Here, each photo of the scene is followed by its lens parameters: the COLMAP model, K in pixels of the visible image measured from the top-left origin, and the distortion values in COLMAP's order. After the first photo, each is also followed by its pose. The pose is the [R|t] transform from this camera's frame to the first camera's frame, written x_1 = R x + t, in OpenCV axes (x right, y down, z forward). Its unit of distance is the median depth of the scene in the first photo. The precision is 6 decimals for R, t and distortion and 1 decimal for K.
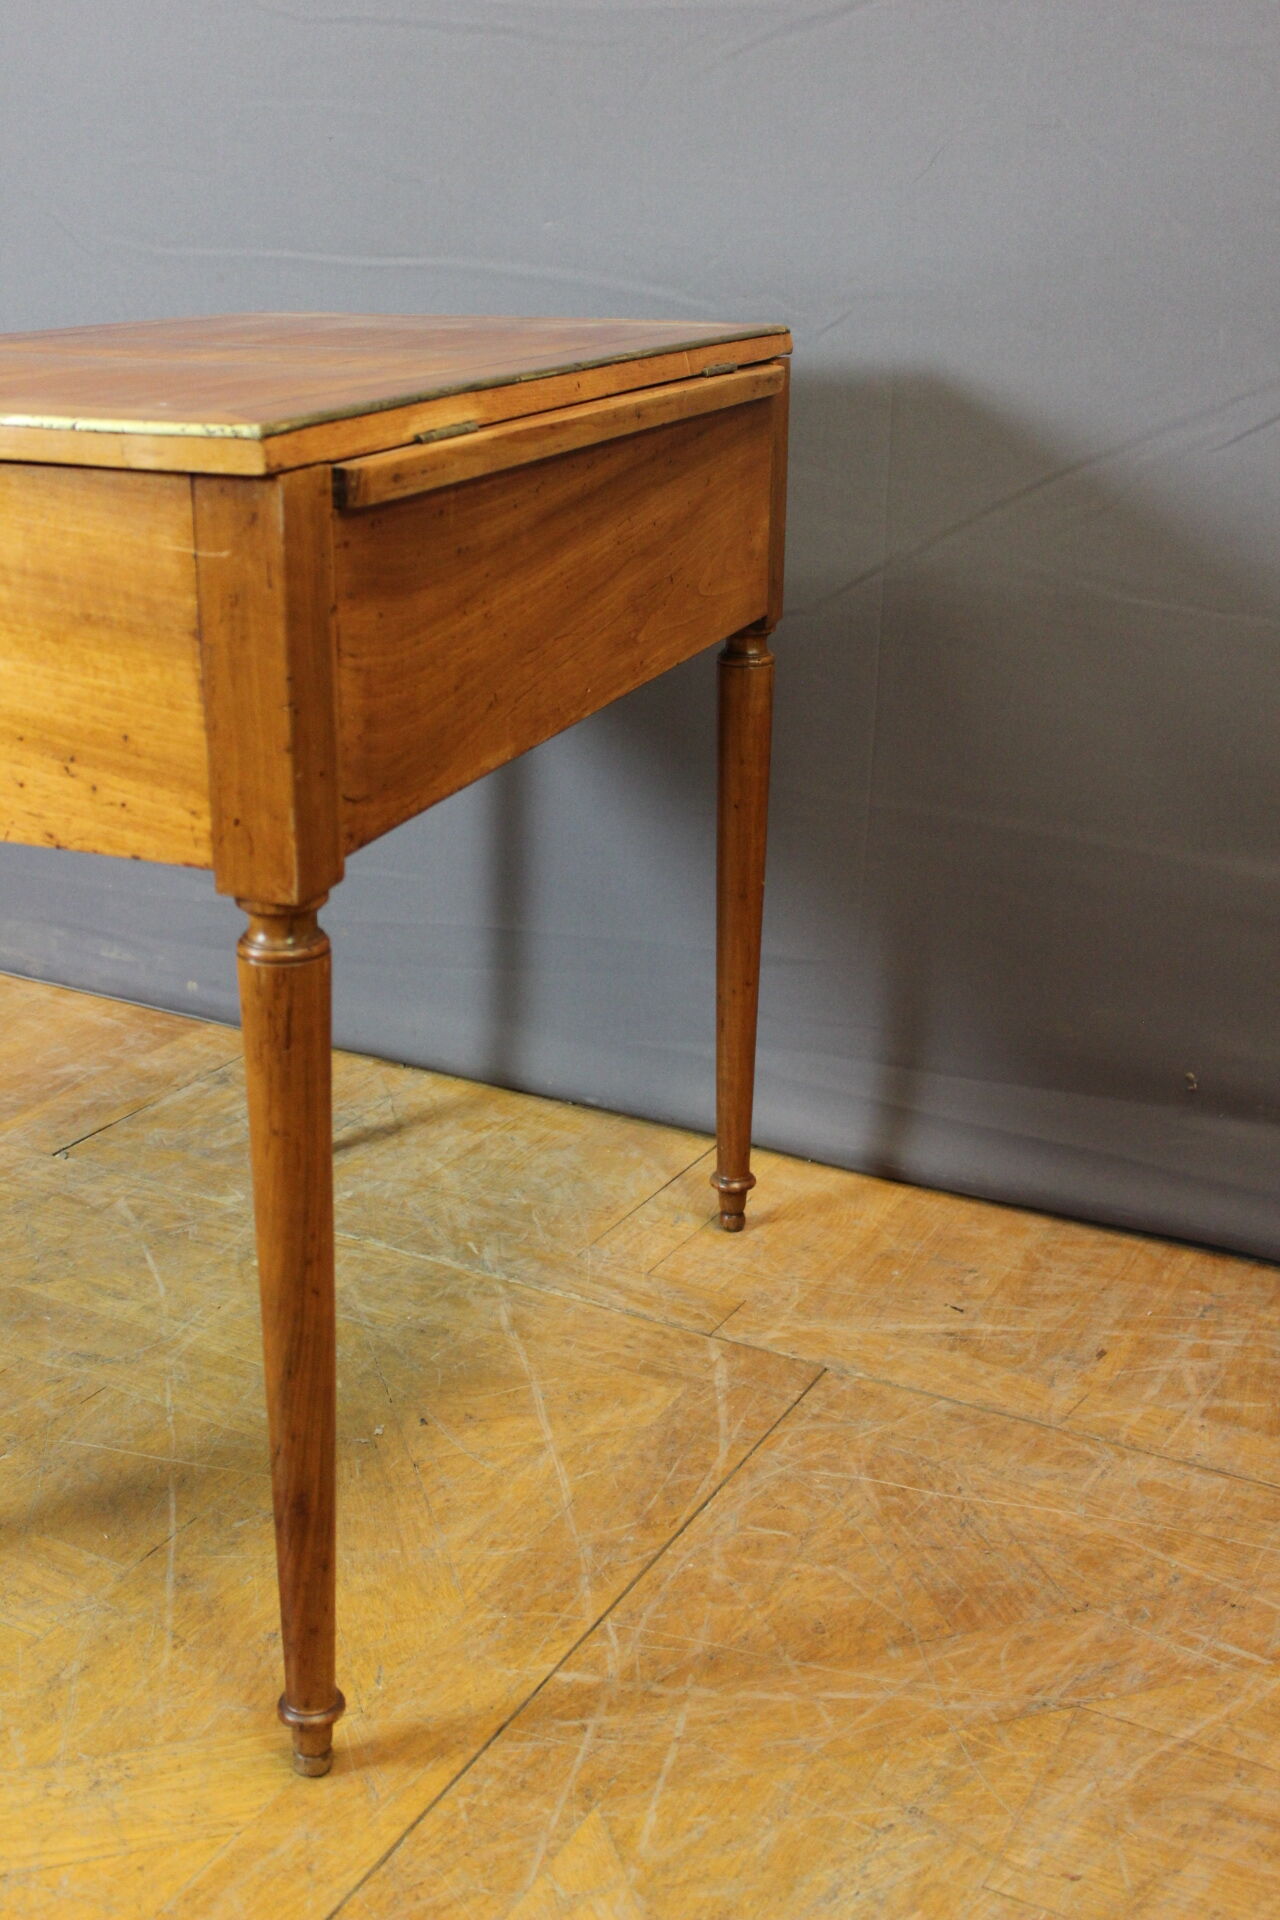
lens RADIAL K [[2154.8, 0, 640.0], [0, 2154.8, 960.0], [0, 0, 1]] dist [-0.080320, 0.051648]
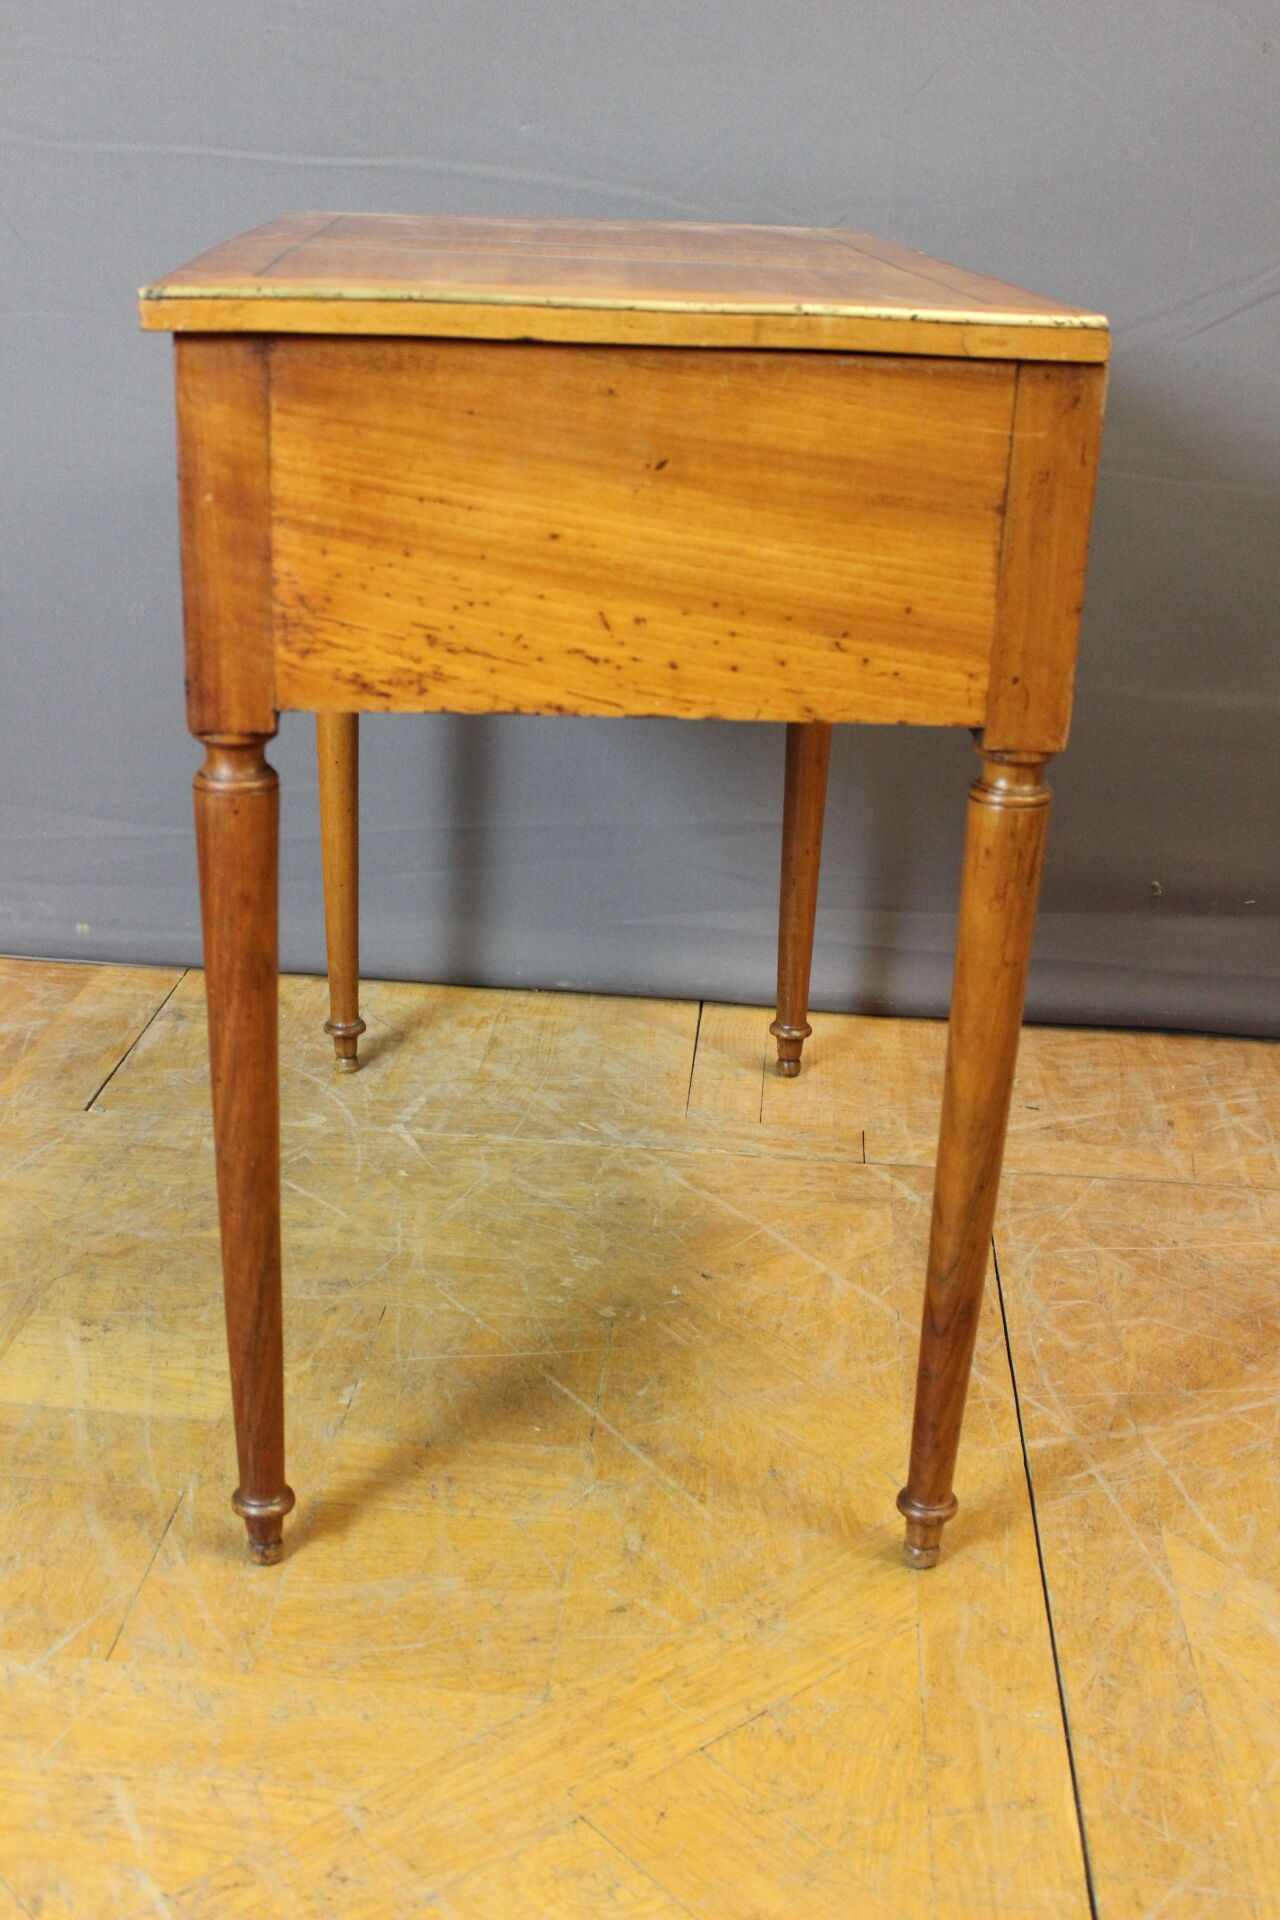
lens RADIAL K [[2180.8, 0, 640.0], [0, 2180.8, 960.0], [0, 0, 1]] dist [-0.078302, 0.041782]
pose [[0.913065, -0.123596, 0.388634, -0.624600], [0.109216, 0.992267, 0.058974, -0.006626], [-0.392917, -0.011402, 0.919503, 0.037273]]
